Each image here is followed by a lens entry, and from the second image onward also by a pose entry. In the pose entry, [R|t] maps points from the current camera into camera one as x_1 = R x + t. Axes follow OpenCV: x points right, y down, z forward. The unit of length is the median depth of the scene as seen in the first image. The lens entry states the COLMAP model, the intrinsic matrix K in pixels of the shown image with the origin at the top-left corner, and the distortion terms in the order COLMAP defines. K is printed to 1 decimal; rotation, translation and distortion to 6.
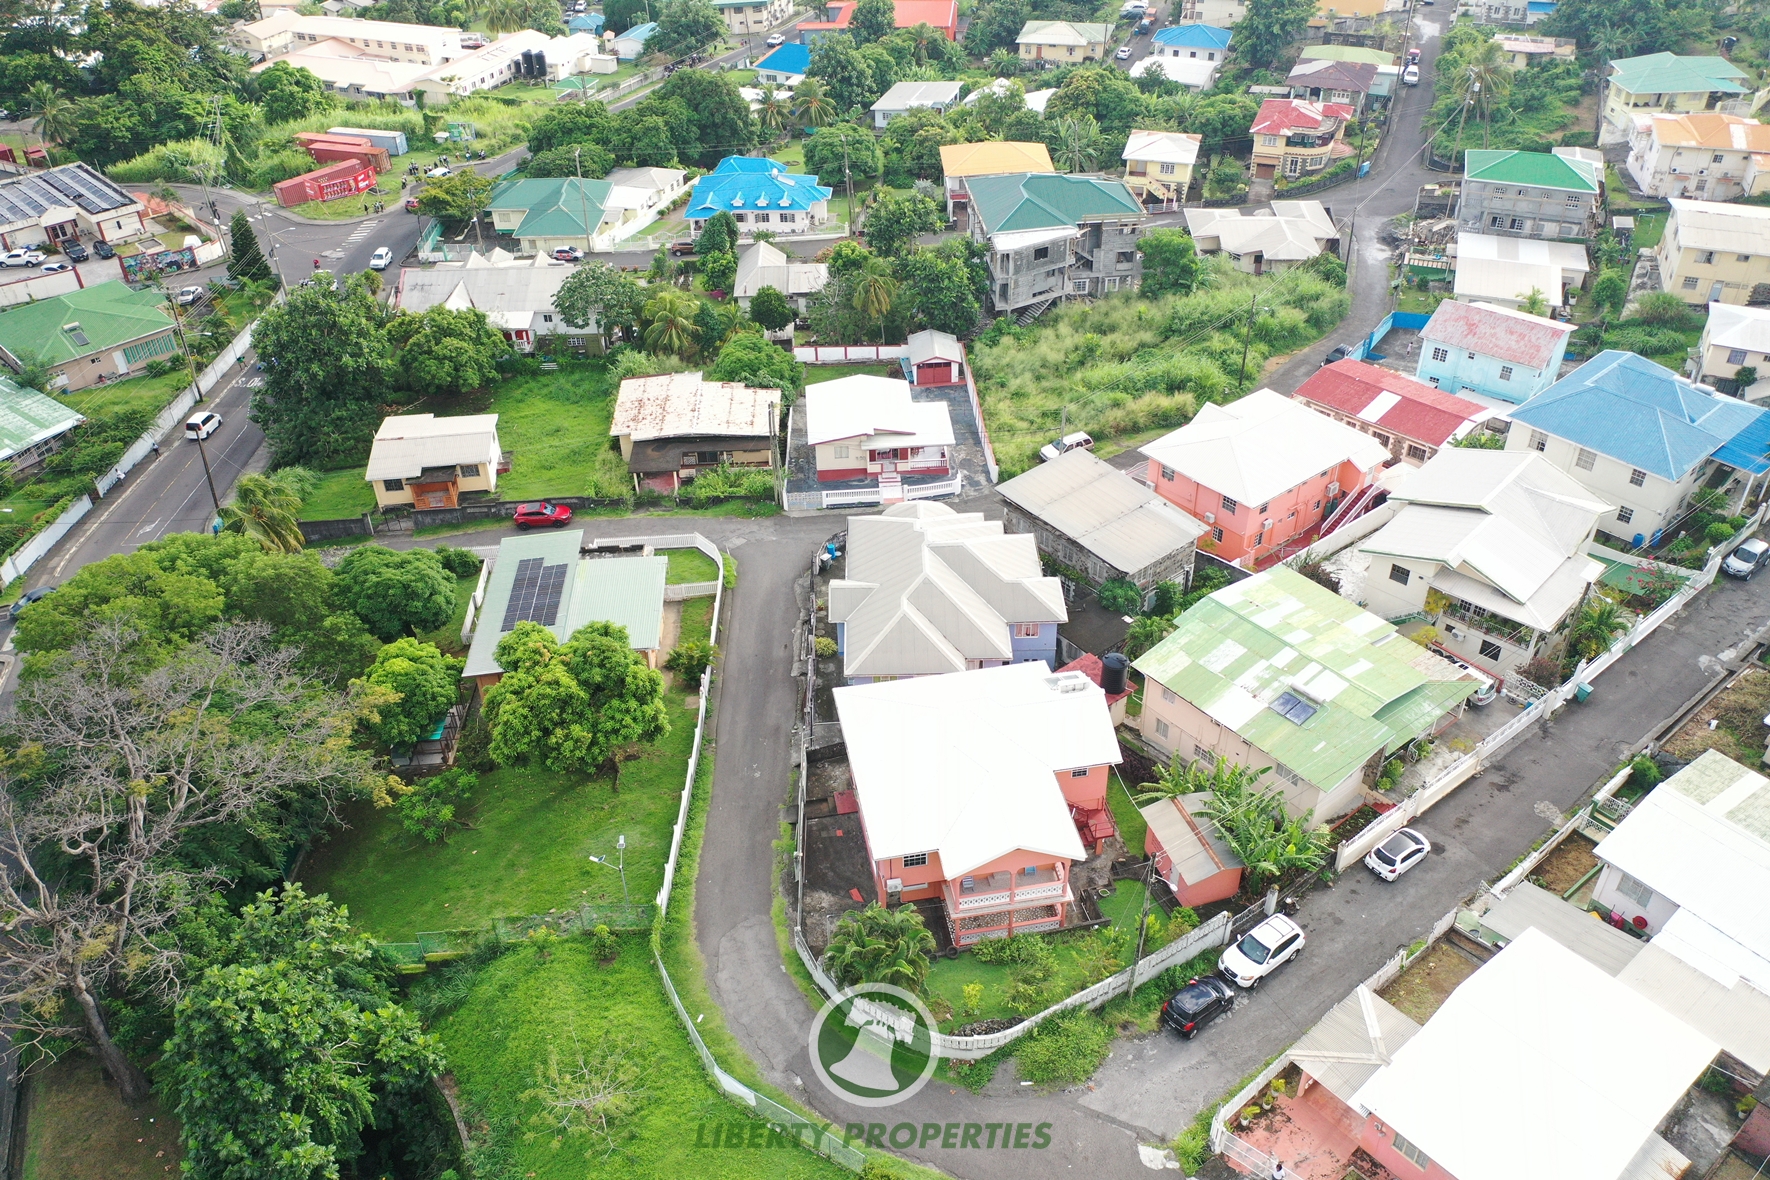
lens RADIAL K [[1392.7, 0, 888.4], [0, 1392.7, 594.5], [0, 0, 1]] dist [0.000299, 0.000850]
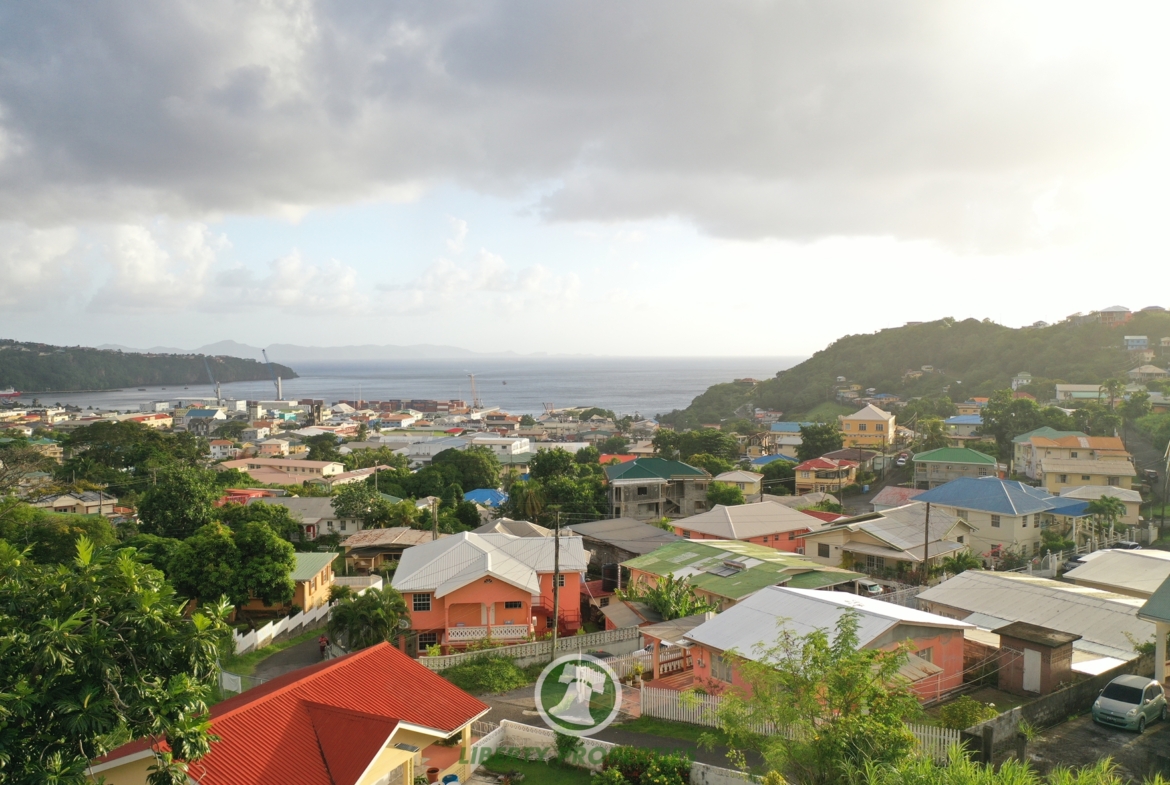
lens RADIAL K [[925.1, 0, 587.5], [0, 925.1, 391.9], [0, 0, 1]] dist [-0.001467, -0.001990]
pose [[0.997625, 0.012861, -0.067667, 0.117850], [-0.048479, 0.828972, -0.557186, 0.252008], [0.048928, 0.559143, 0.827626, 0.064087]]
